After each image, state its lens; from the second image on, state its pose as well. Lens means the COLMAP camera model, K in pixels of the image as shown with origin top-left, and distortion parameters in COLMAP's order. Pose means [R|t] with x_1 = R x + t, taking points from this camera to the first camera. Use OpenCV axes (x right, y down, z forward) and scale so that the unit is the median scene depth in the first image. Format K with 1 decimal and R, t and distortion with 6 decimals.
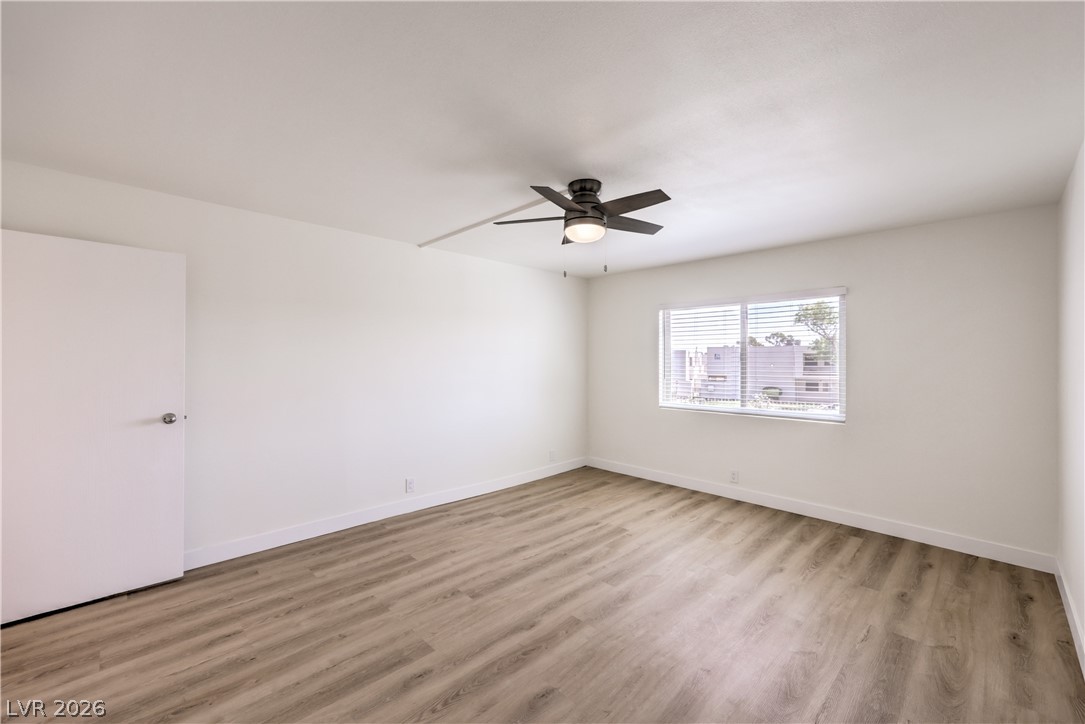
lens RADIAL K [[438.3, 0, 544.3], [0, 438.3, 369.5], [0, 0, 1]] dist [-0.000047, 0.000033]
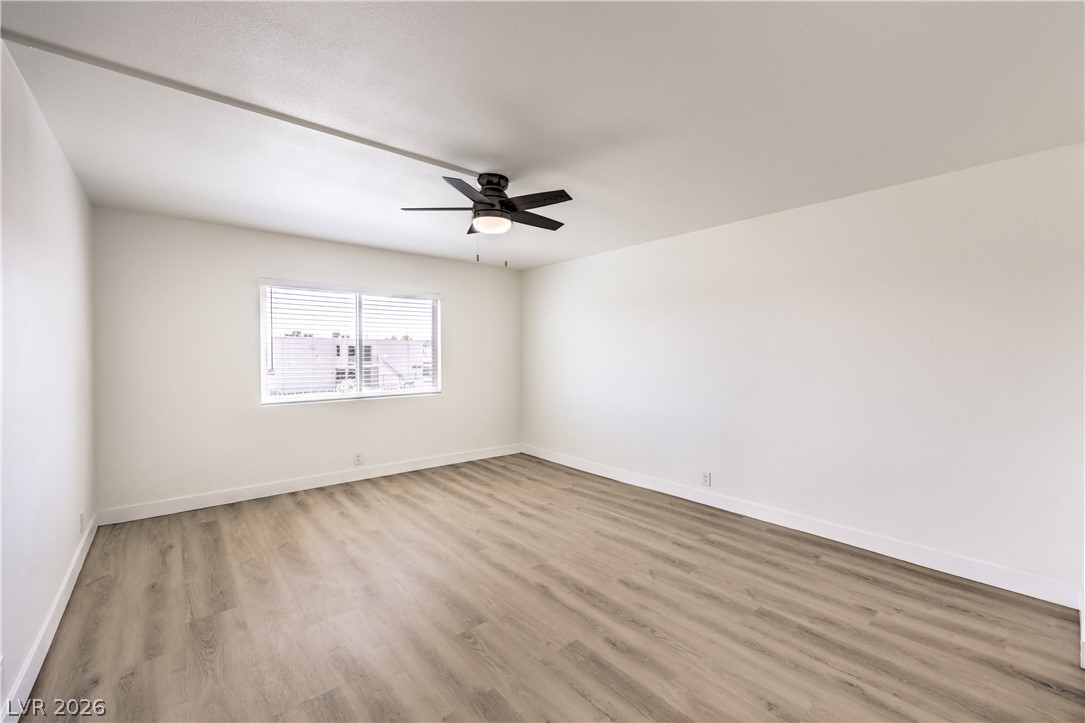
lens RADIAL K [[438.3, 0, 558.9], [0, 438.3, 343.5], [0, 0, 1]] dist [-0.000047, 0.000033]
pose [[0.058574, 0.020255, 0.998078, -0.893212], [0.018995, 0.999591, -0.021400, 0.003773], [-0.998102, 0.020212, 0.058165, 0.701518]]
